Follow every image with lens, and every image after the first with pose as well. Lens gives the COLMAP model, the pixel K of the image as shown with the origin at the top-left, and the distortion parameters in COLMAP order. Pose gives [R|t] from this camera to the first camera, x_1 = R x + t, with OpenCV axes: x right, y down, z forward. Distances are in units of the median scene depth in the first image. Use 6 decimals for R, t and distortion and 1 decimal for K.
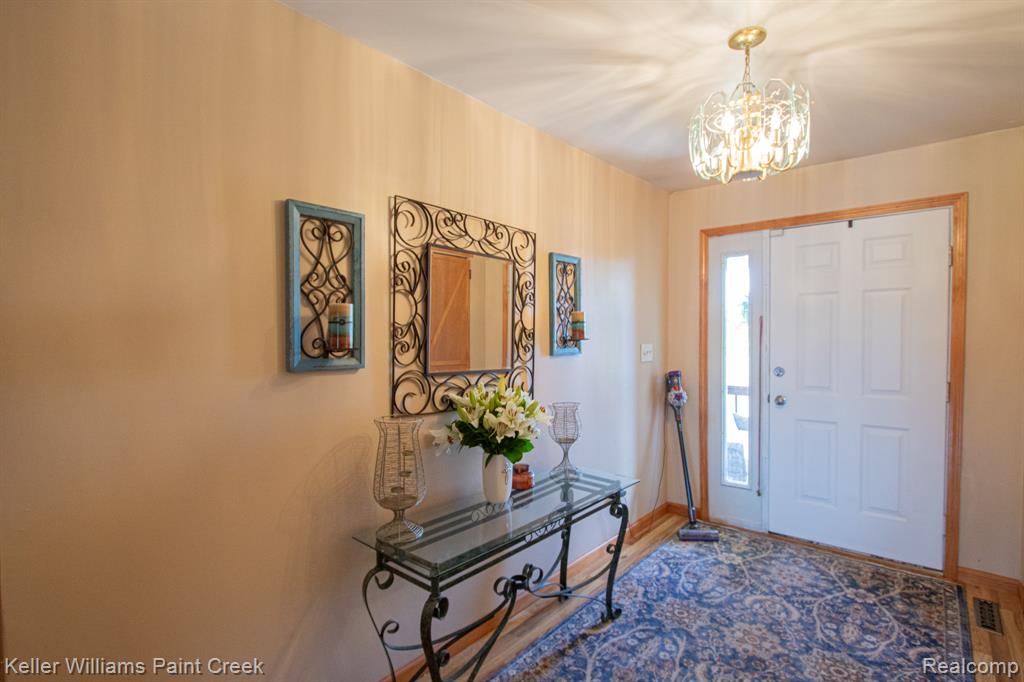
lens RADIAL K [[475.8, 0, 495.4], [0, 475.8, 345.2], [0, 0, 1]] dist [-0.019906, 0.000517]
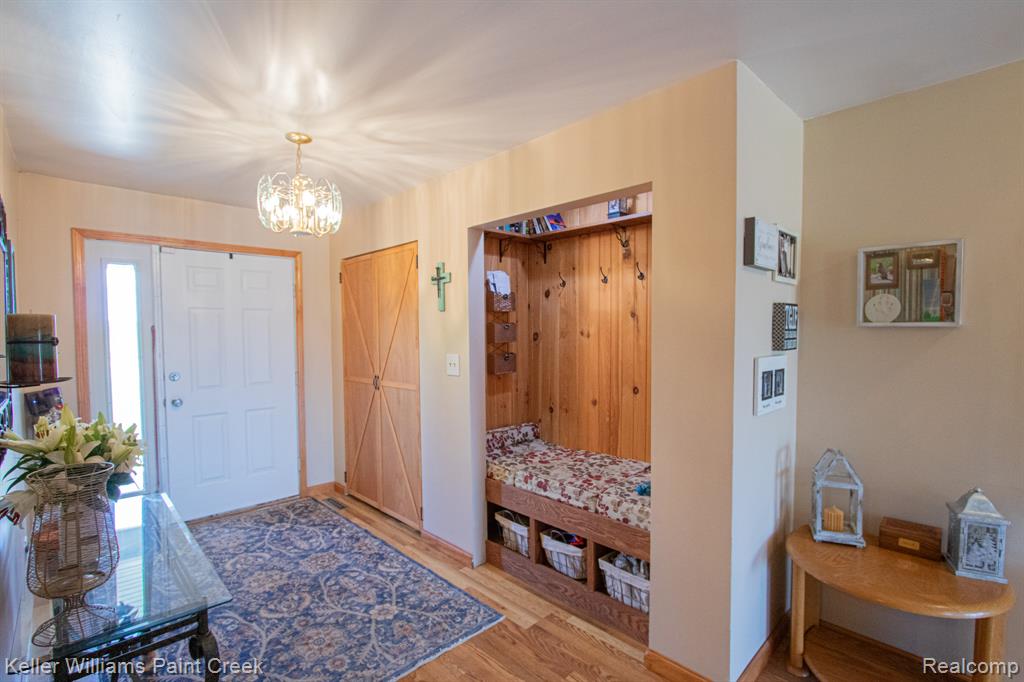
lens RADIAL K [[475.8, 0, 495.4], [0, 475.8, 345.2], [0, 0, 1]] dist [-0.019906, 0.000517]
pose [[0.112511, -0.023747, 0.993367, -0.549389], [0.029960, 0.999341, 0.020496, -0.024173], [-0.993199, 0.027455, 0.113148, 0.173246]]
